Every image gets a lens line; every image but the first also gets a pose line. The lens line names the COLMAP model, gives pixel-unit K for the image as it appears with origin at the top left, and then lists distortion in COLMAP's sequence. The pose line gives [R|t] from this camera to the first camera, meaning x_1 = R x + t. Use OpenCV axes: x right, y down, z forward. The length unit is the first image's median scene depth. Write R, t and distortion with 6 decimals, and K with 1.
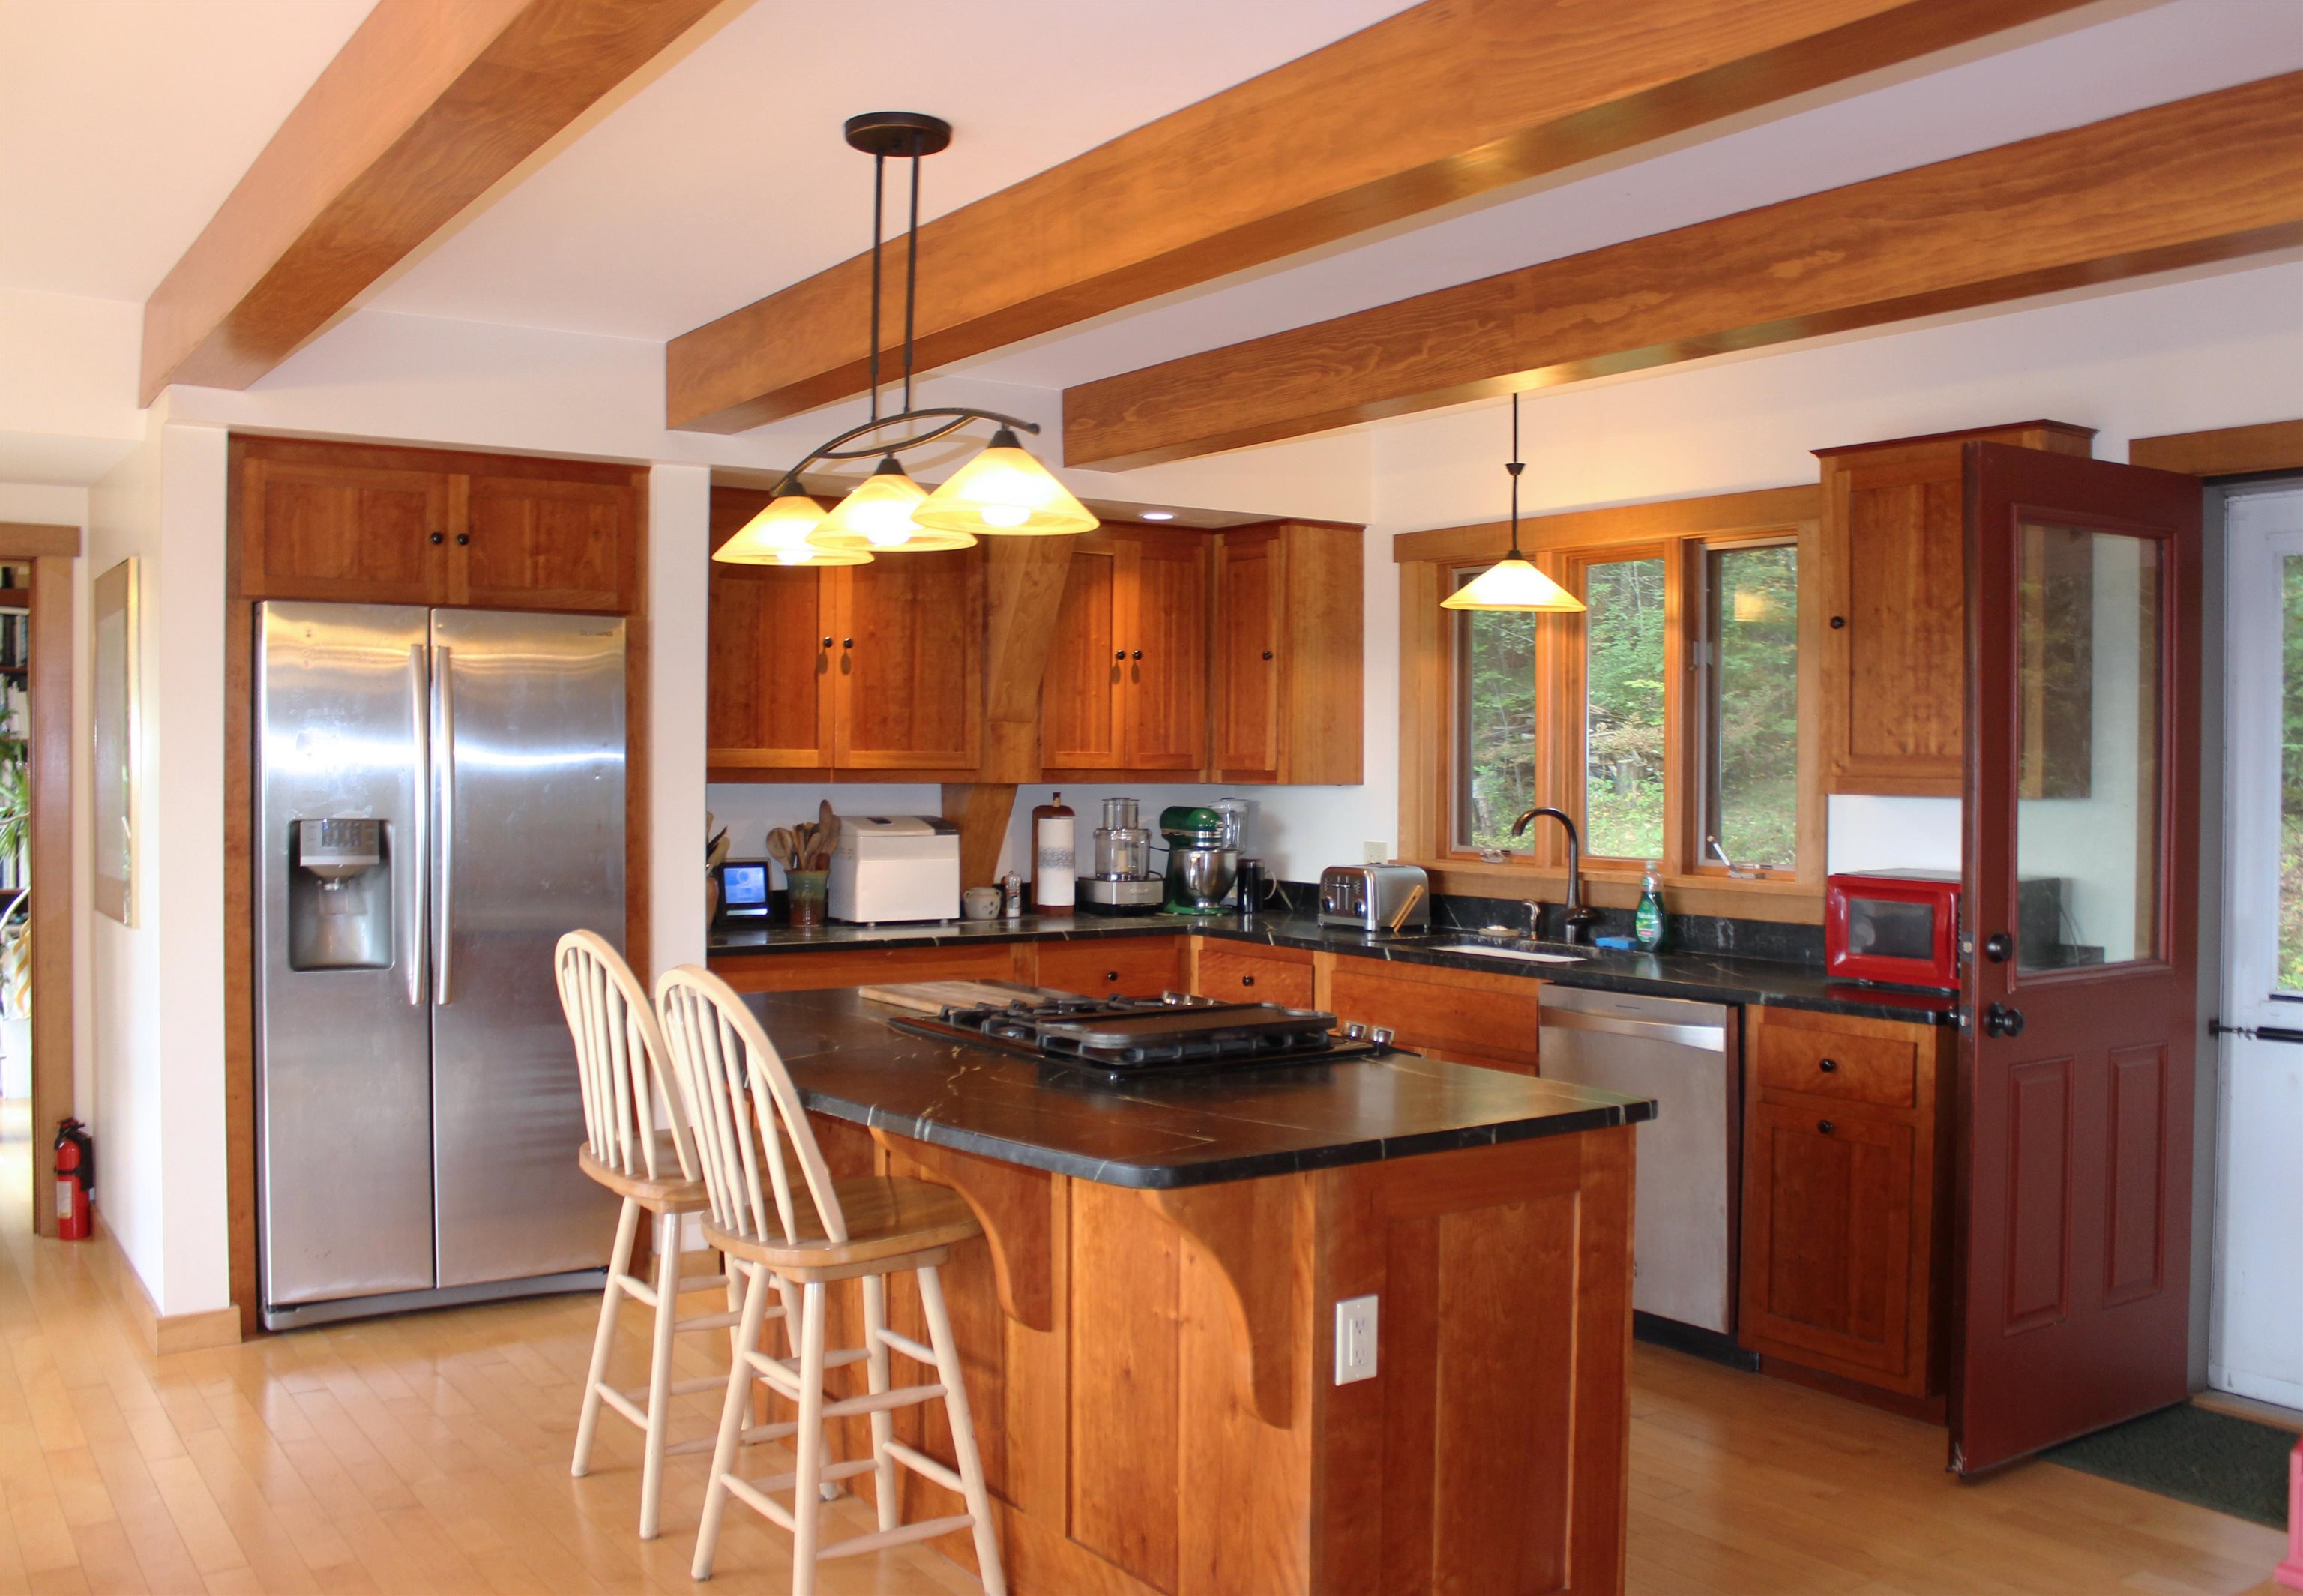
lens RADIAL K [[2051.0, 0, 1152.5], [0, 2051.0, 800.4], [0, 0, 1]] dist [-0.124522, 0.001625]
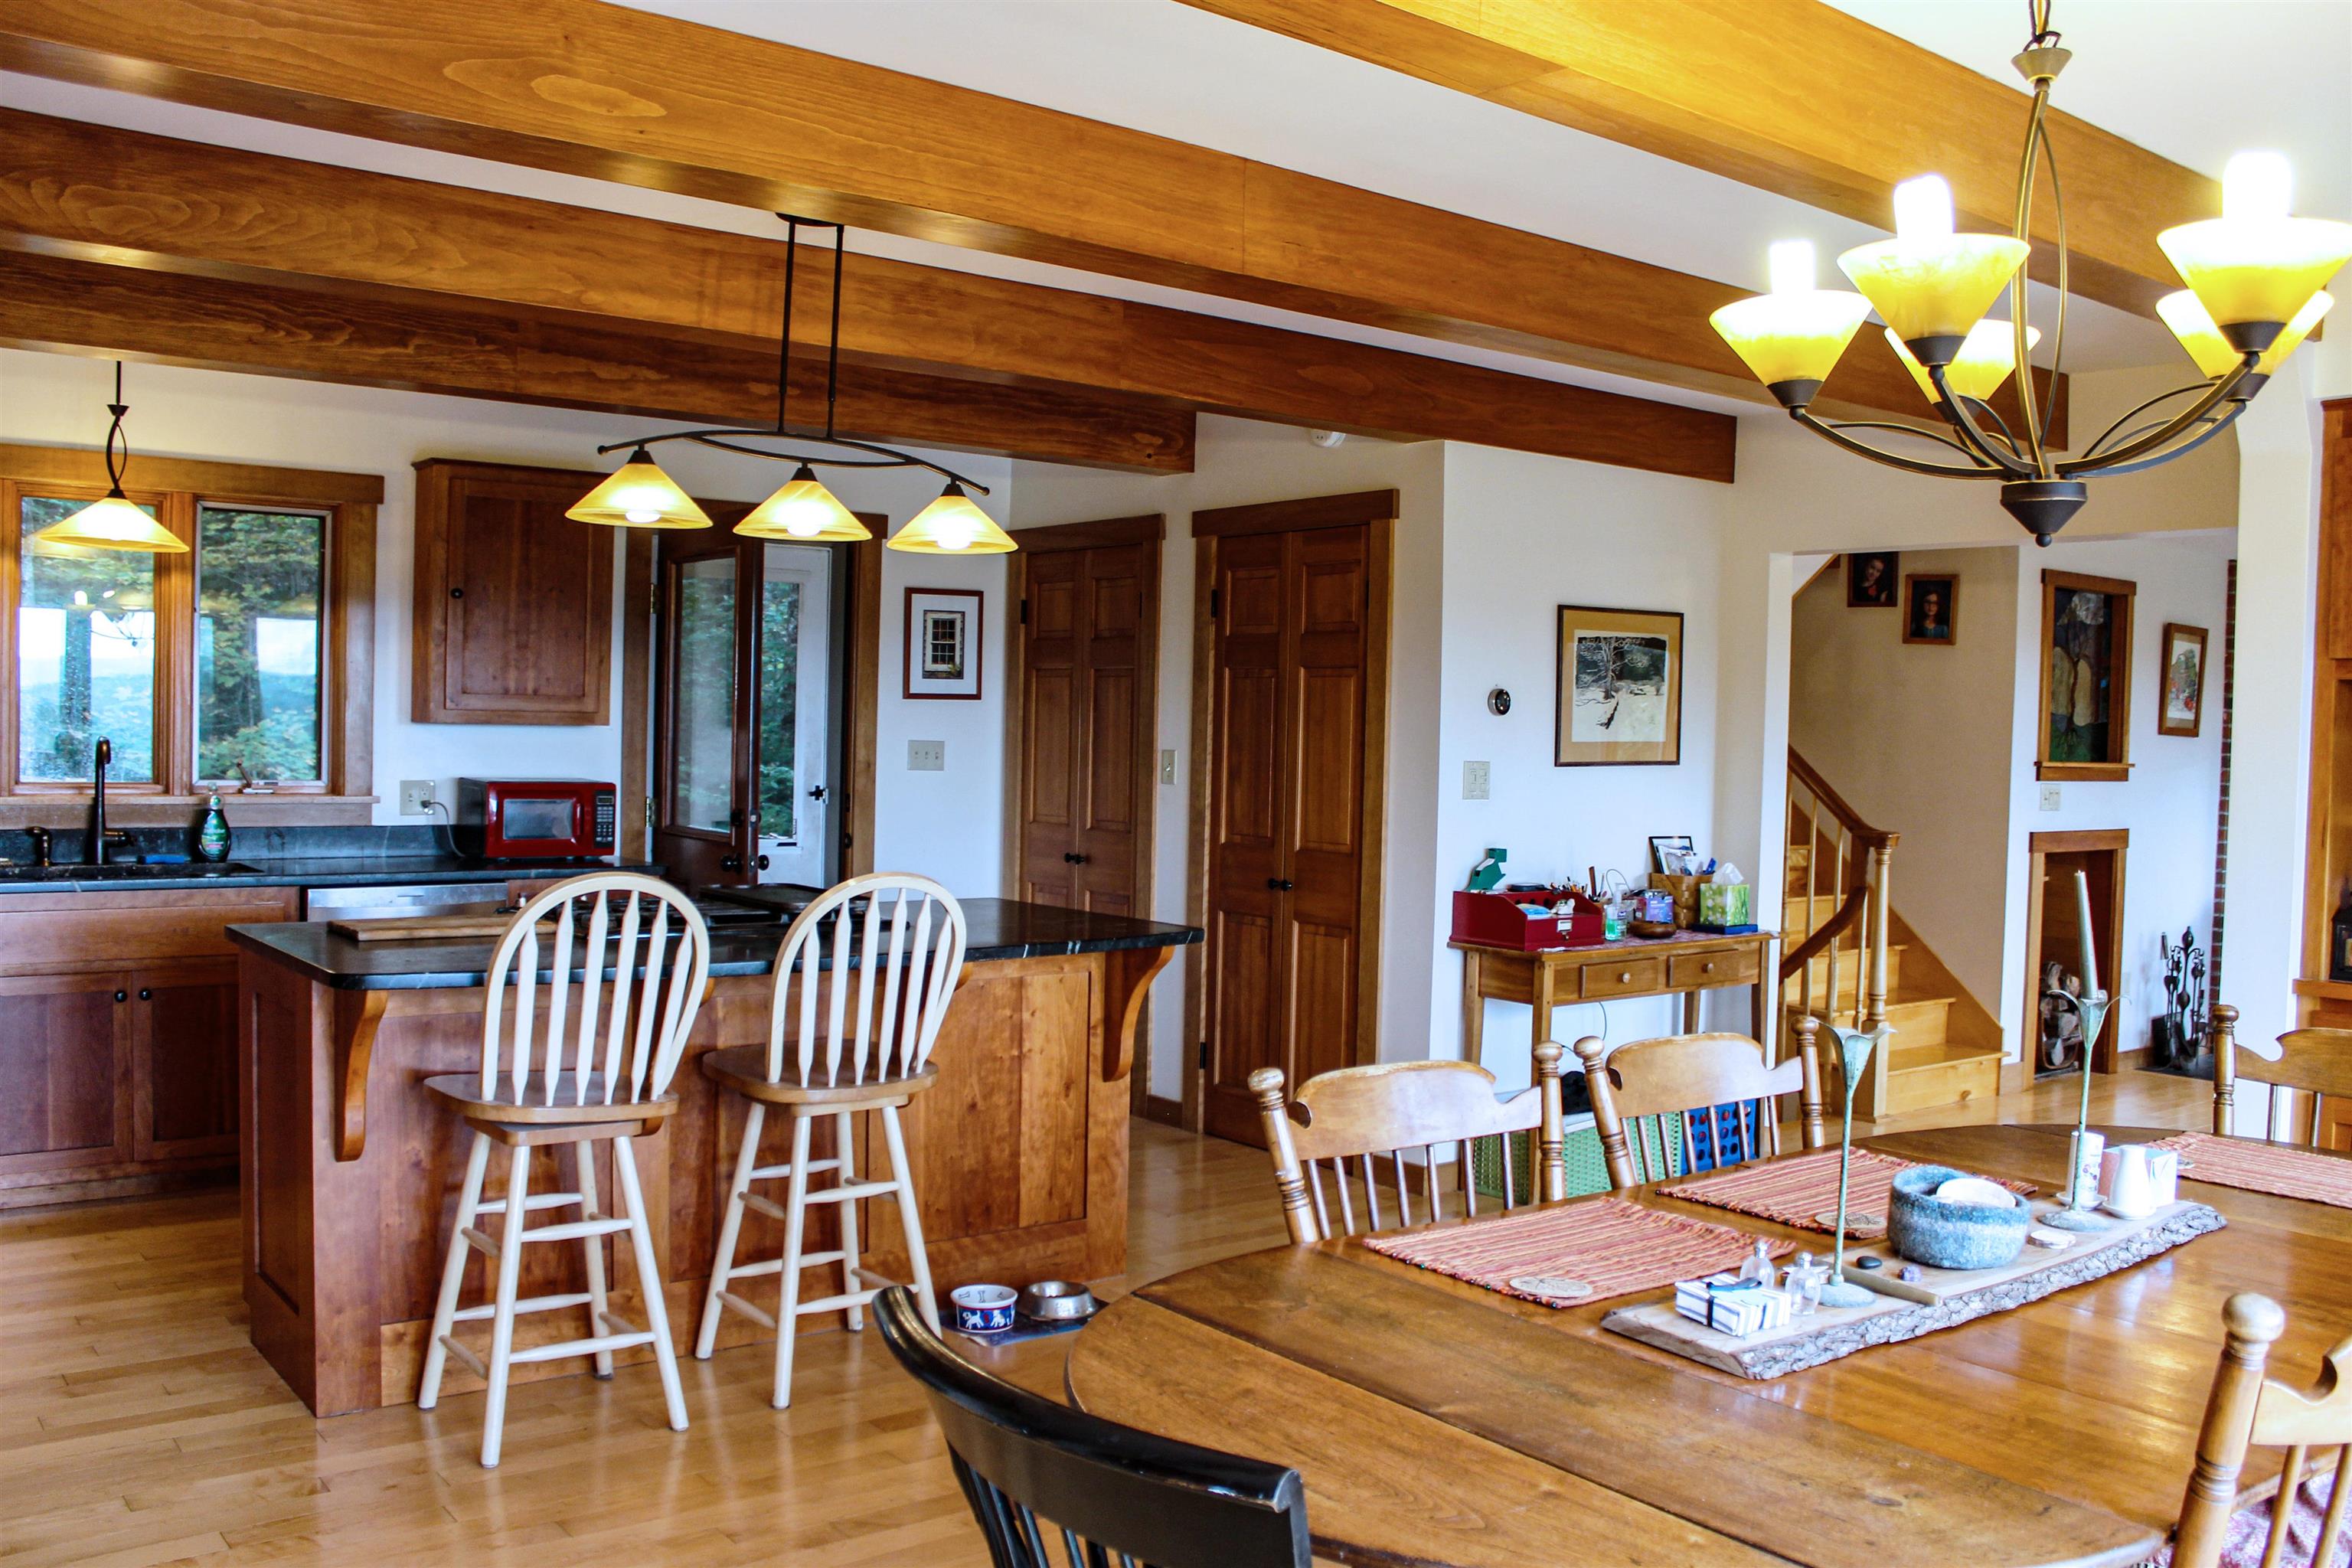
lens RADIAL K [[1969.5, 0, 1177.5], [0, 1969.5, 783.7], [0, 0, 1]] dist [-0.109451, 0.008257]
pose [[-0.046676, -0.036986, 0.998225, -1.143679], [-0.006405, 0.999305, 0.036726, -0.014972], [-0.998890, -0.004680, -0.046880, 0.696687]]
